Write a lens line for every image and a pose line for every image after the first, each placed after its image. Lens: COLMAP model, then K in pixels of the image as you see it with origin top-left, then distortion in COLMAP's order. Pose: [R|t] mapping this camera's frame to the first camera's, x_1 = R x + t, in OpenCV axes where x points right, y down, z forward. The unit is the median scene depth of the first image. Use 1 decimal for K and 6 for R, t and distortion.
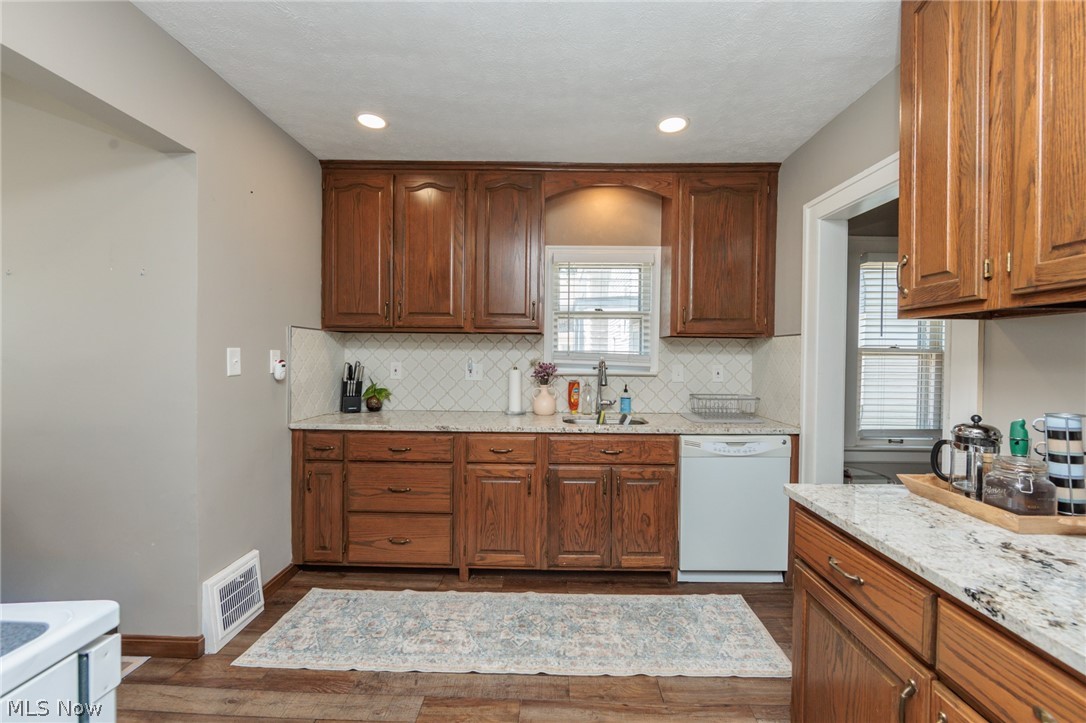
lens RADIAL K [[425.7, 0, 539.9], [0, 425.7, 358.6], [0, 0, 1]] dist [0.000741, 0.000028]
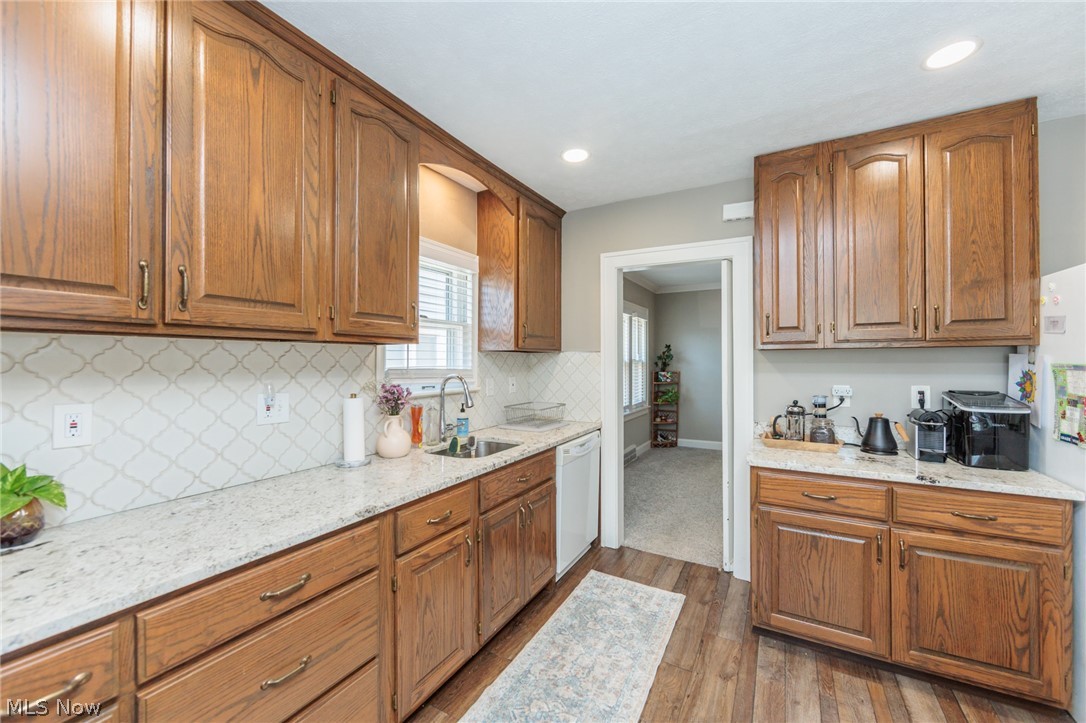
lens RADIAL K [[425.7, 0, 539.9], [0, 425.7, 358.6], [0, 0, 1]] dist [0.000741, 0.000028]
pose [[0.477817, -0.007746, 0.878425, -0.609603], [0.014719, 0.999891, 0.000811, -0.038363], [-0.878336, 0.012542, 0.477879, 0.521740]]
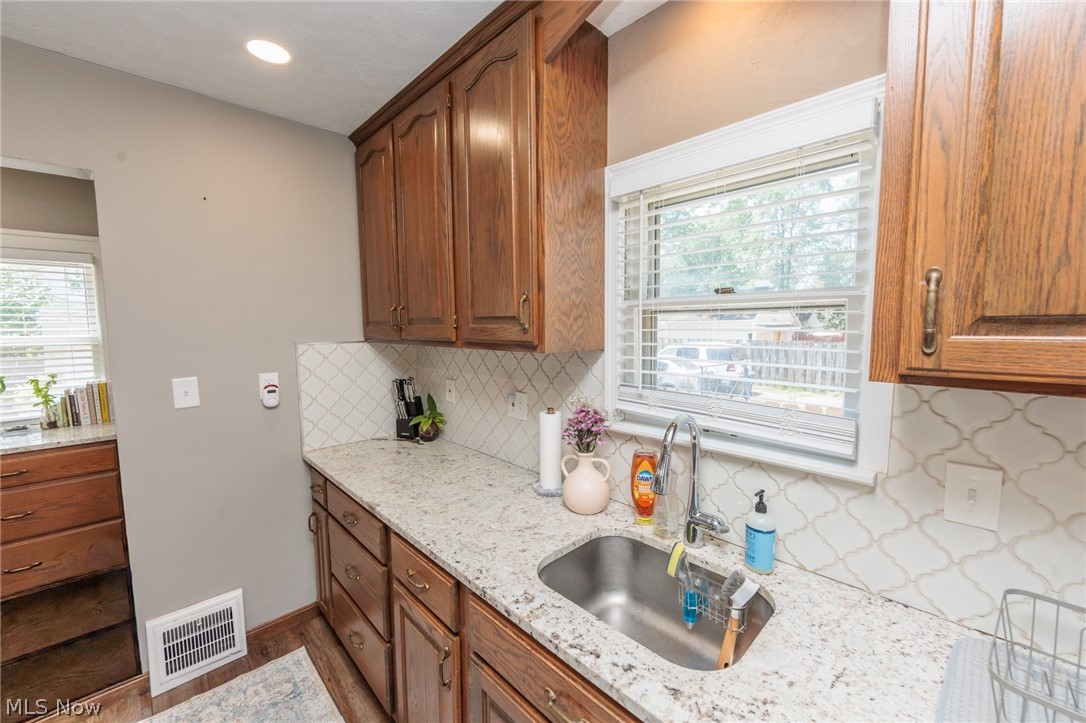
lens RADIAL K [[420.7, 0, 544.7], [0, 420.7, 359.8], [0, 0, 1]] dist [-0.000090, 0.000086]
pose [[0.716805, 0.041441, -0.696041, 0.384223], [0.008864, 0.997610, 0.068524, -0.098058], [0.697217, -0.055288, 0.714725, 0.739262]]
